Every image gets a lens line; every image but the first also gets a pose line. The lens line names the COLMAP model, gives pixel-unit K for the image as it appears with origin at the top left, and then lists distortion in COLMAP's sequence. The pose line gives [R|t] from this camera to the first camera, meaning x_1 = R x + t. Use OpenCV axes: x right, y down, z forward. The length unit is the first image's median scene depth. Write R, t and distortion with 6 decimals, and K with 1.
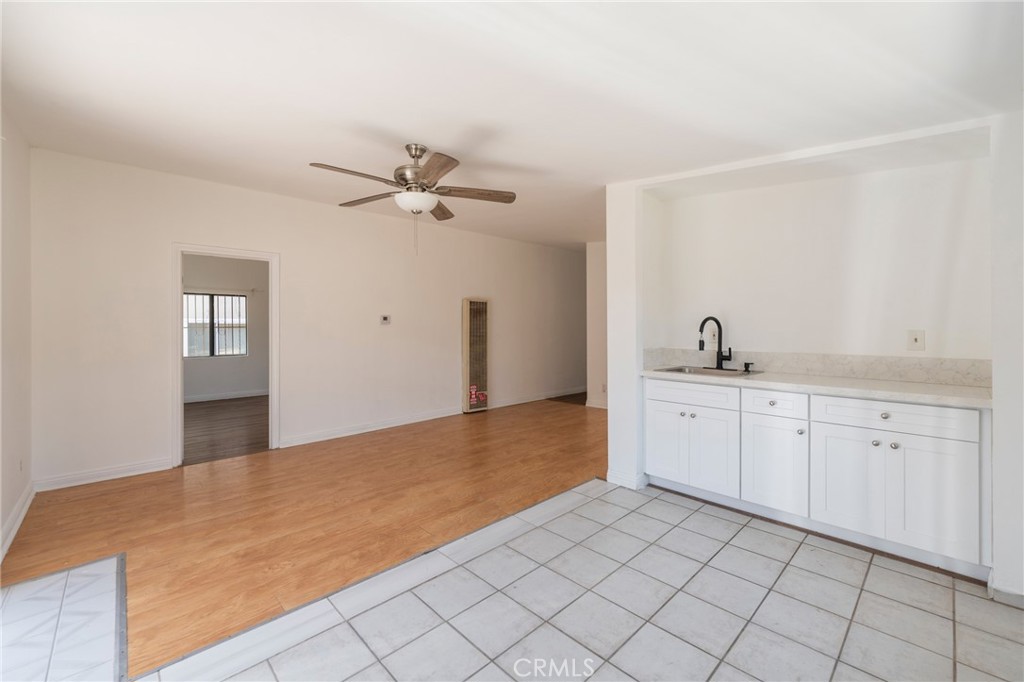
lens RADIAL K [[418.0, 0, 512.7], [0, 418.0, 333.2], [0, 0, 1]] dist [0.000189, -0.000244]
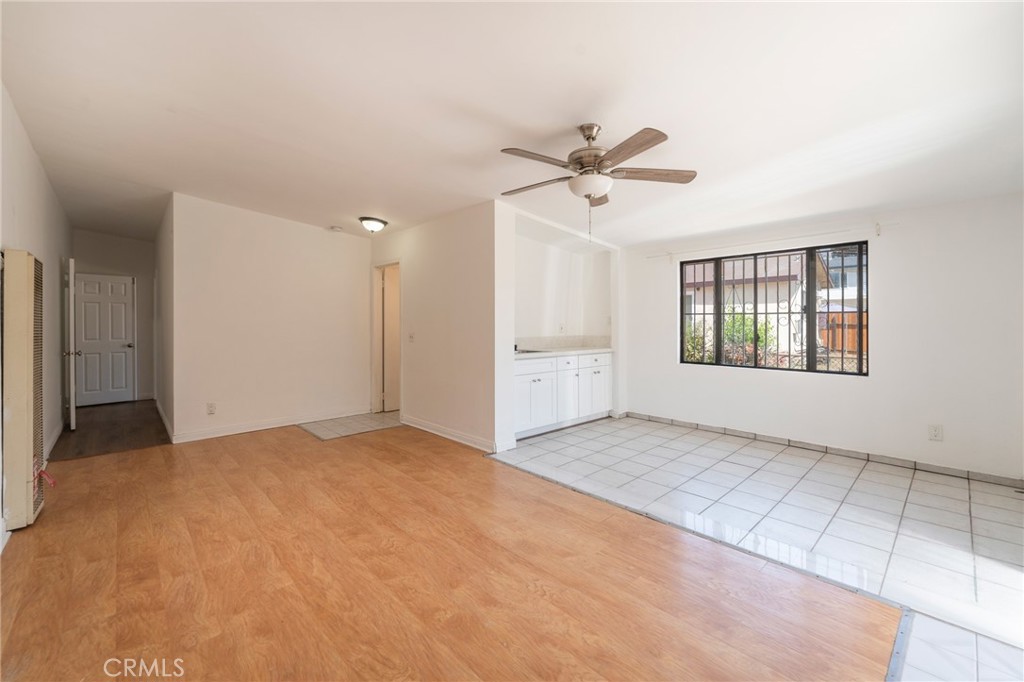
lens RADIAL K [[418.0, 0, 519.3], [0, 418.0, 324.1], [0, 0, 1]] dist [0.000189, -0.000244]
pose [[0.011966, 0.003324, 0.999923, -1.073111], [0.017420, 0.999842, -0.003532, -0.000892], [-0.999777, 0.017461, 0.011907, 1.041664]]
